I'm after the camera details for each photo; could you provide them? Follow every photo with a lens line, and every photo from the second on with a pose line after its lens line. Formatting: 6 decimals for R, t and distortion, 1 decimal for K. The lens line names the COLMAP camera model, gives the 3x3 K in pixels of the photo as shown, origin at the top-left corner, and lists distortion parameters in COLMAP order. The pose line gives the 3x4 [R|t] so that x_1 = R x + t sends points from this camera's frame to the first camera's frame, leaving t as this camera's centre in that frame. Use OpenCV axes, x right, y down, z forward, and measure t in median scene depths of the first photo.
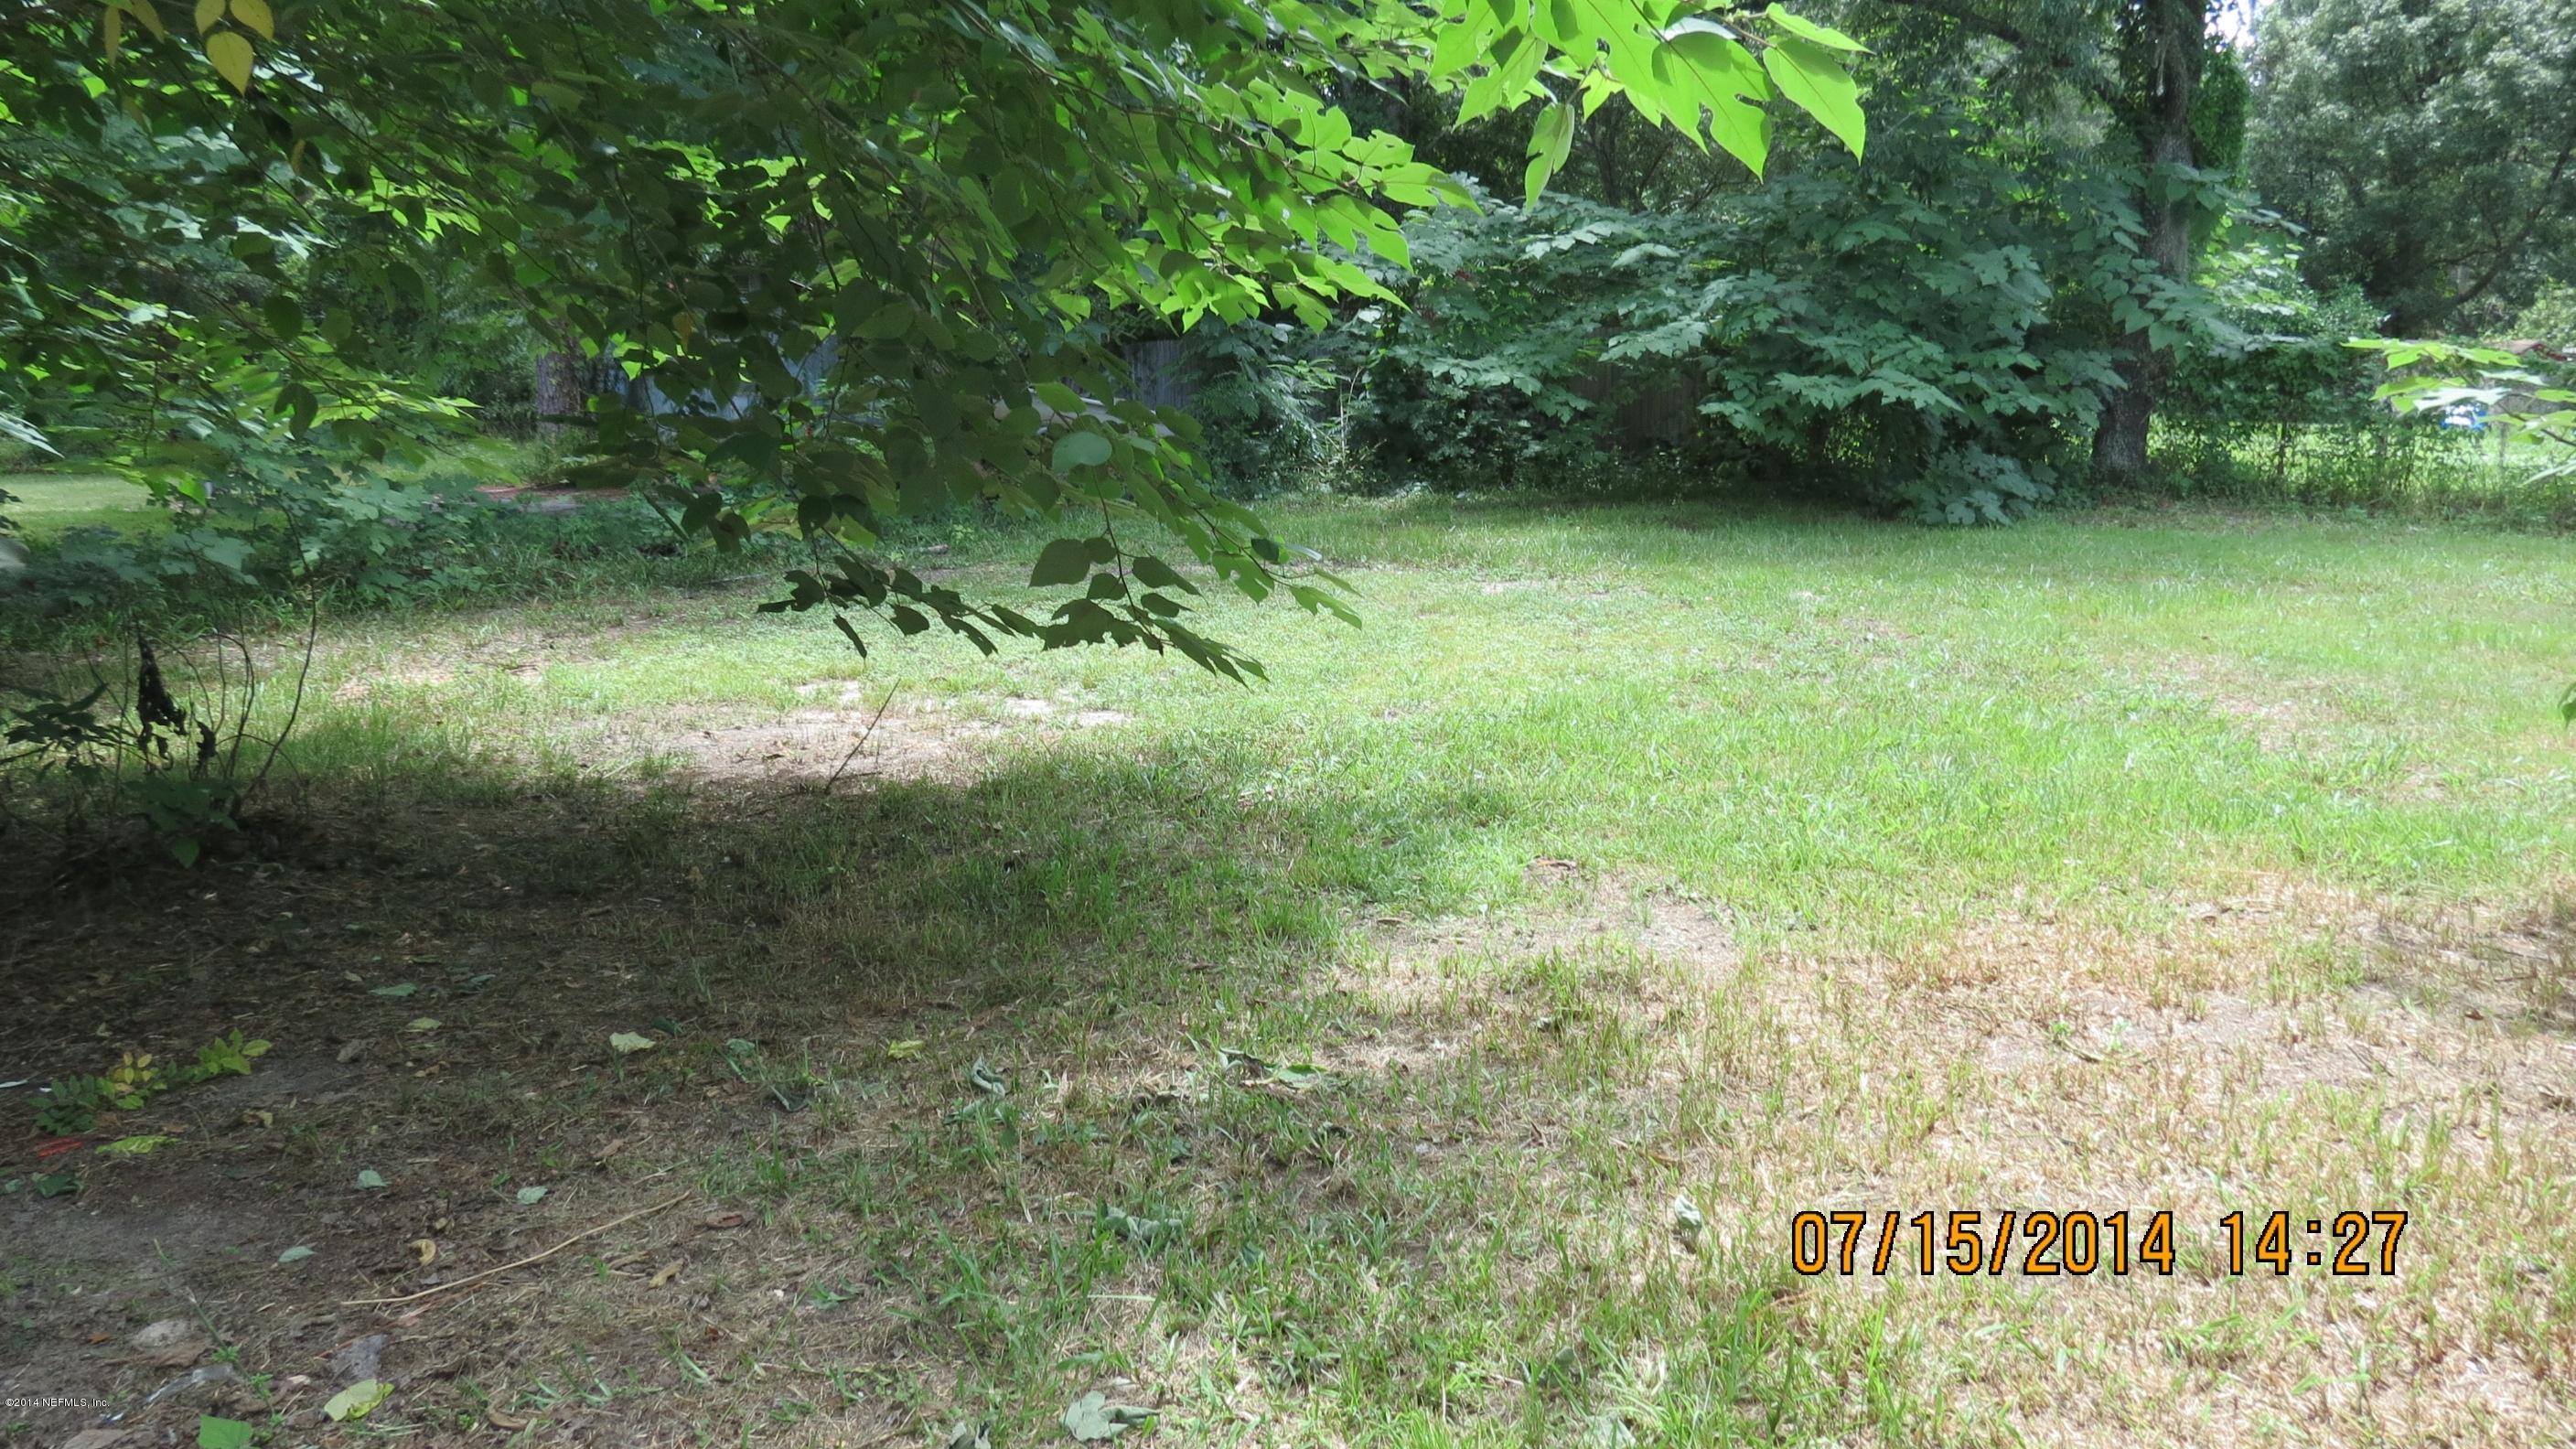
lens RADIAL K [[1842.5, 0, 1288.0], [0, 1842.5, 724.5], [0, 0, 1]] dist [-0.032584, 0.000627]
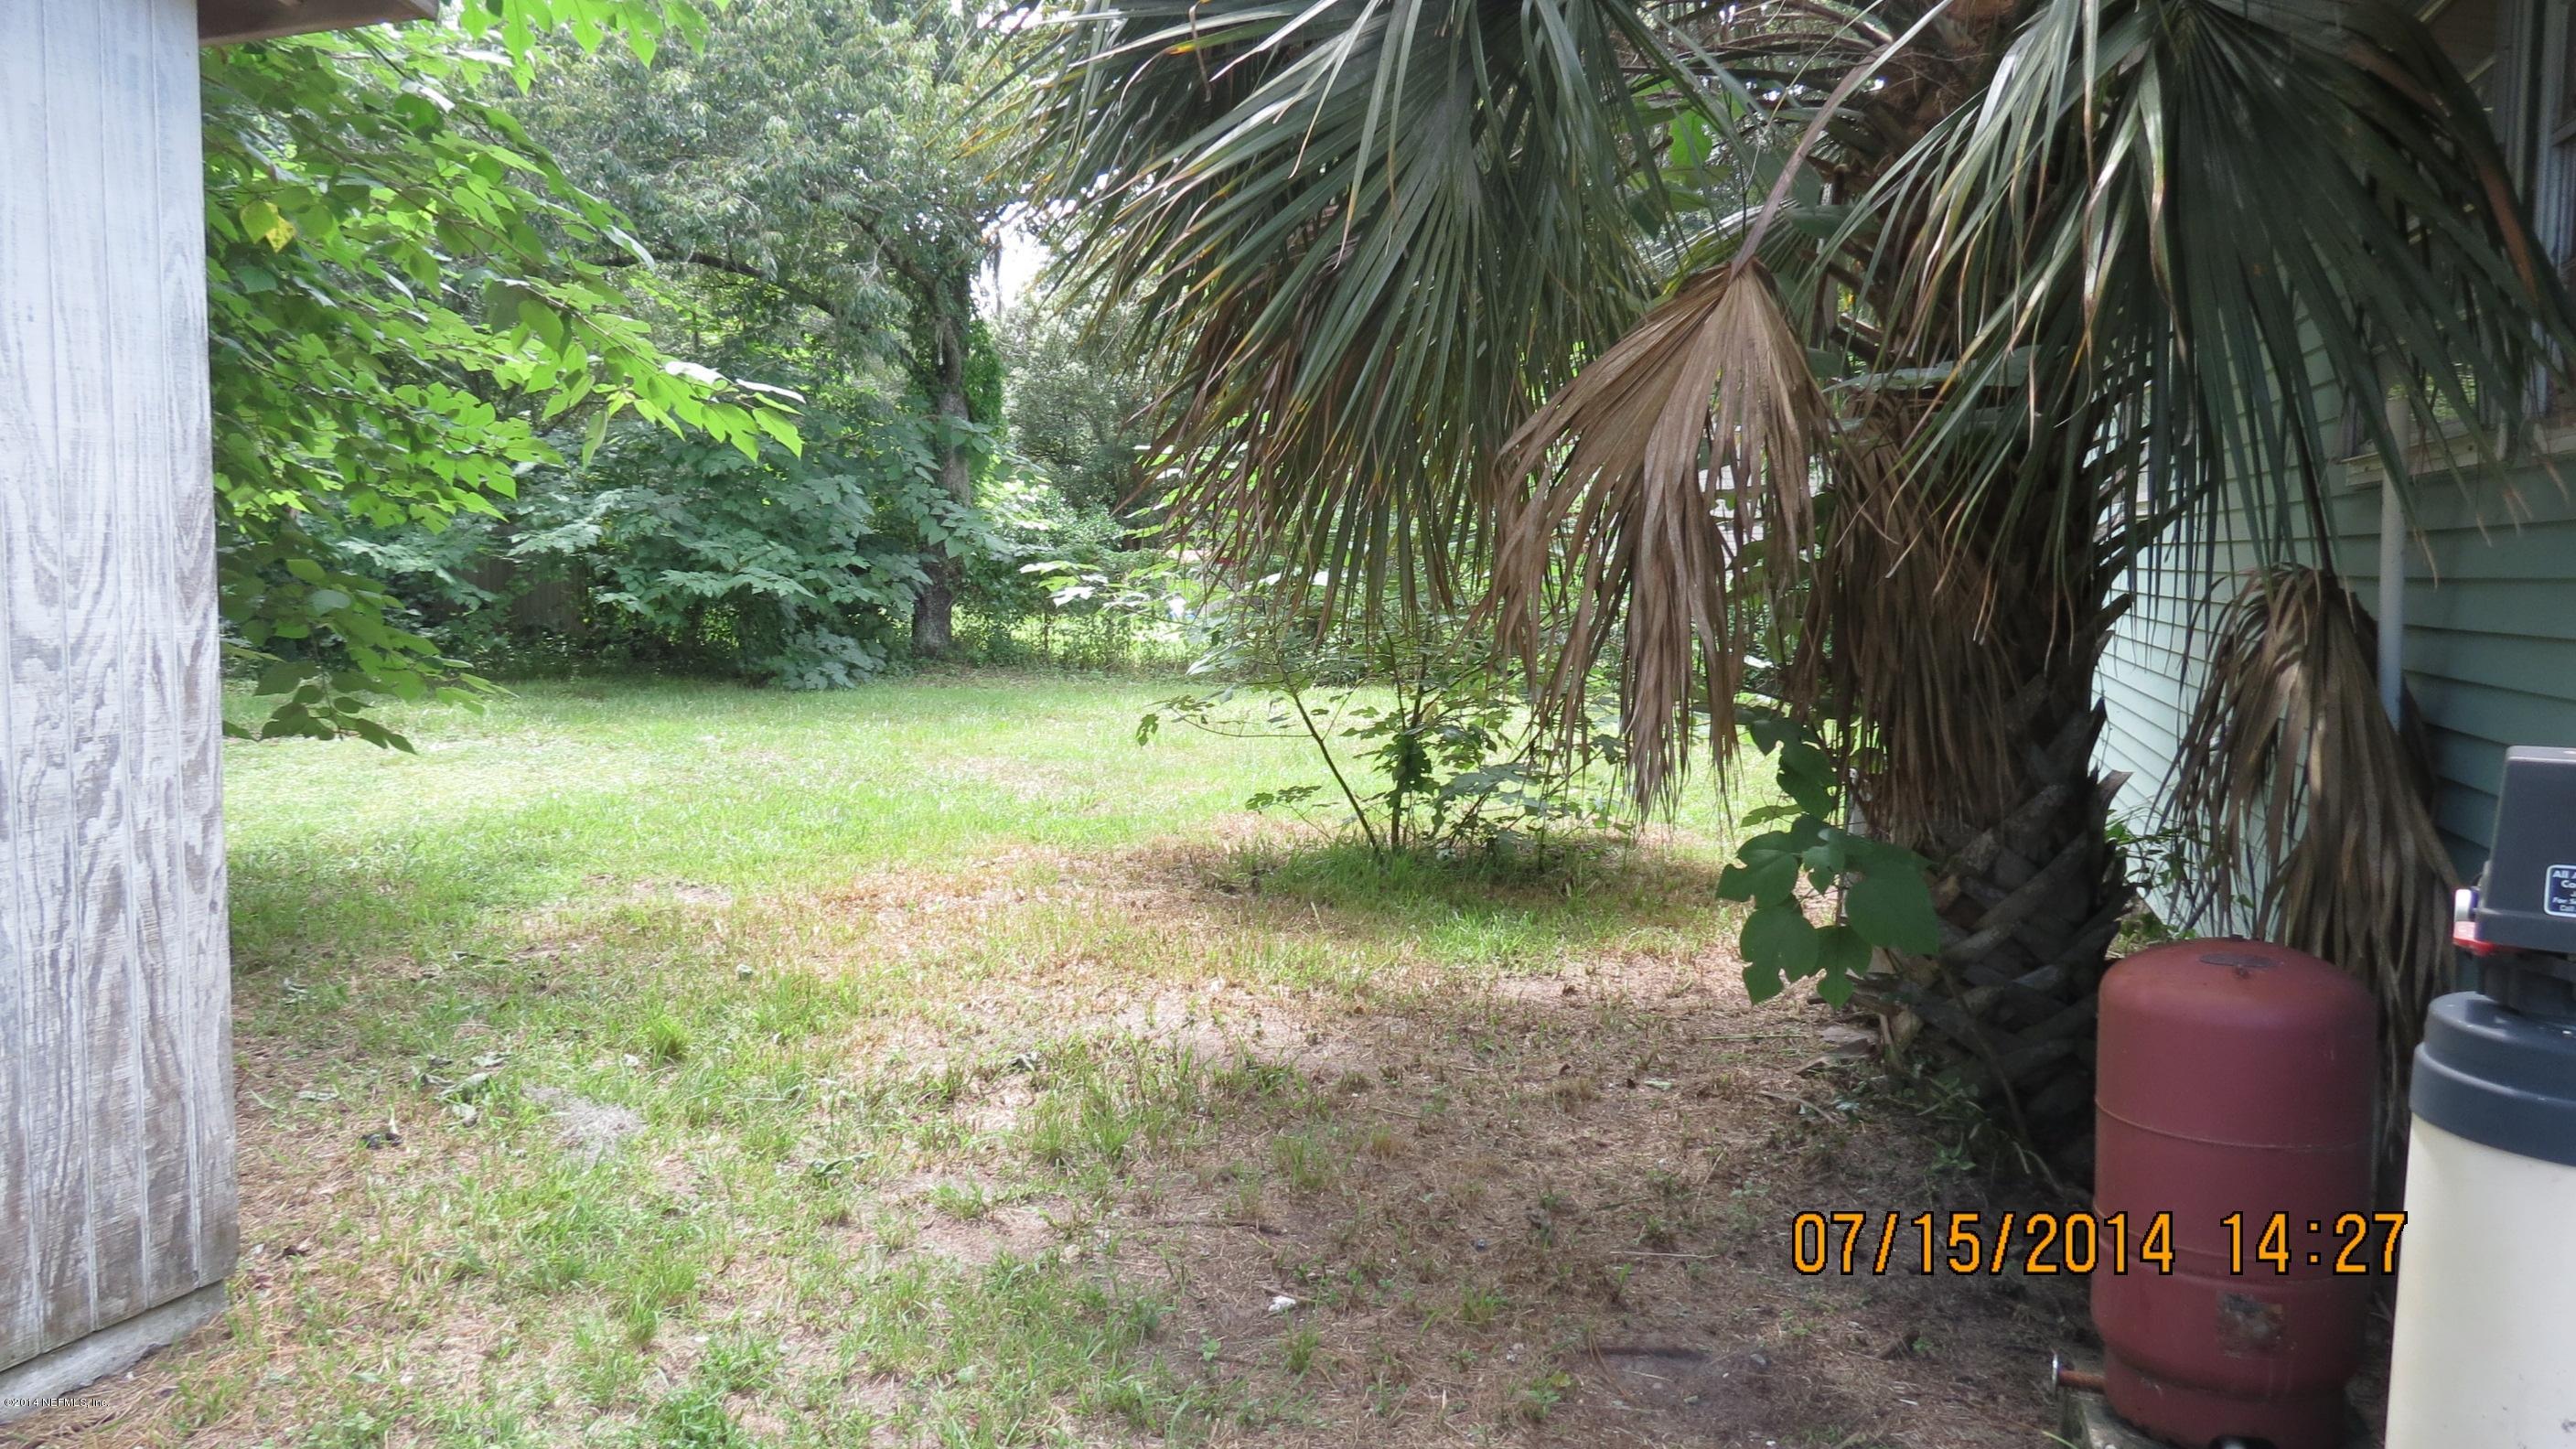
lens RADIAL K [[2089.7, 0, 1288.0], [0, 2089.7, 724.5], [0, 0, 1]] dist [0.053691, 0.000096]
pose [[0.833766, -0.025282, 0.551539, -0.158275], [0.089674, 0.991888, -0.090094, 0.073871], [-0.544787, 0.124577, 0.829269, -0.369007]]
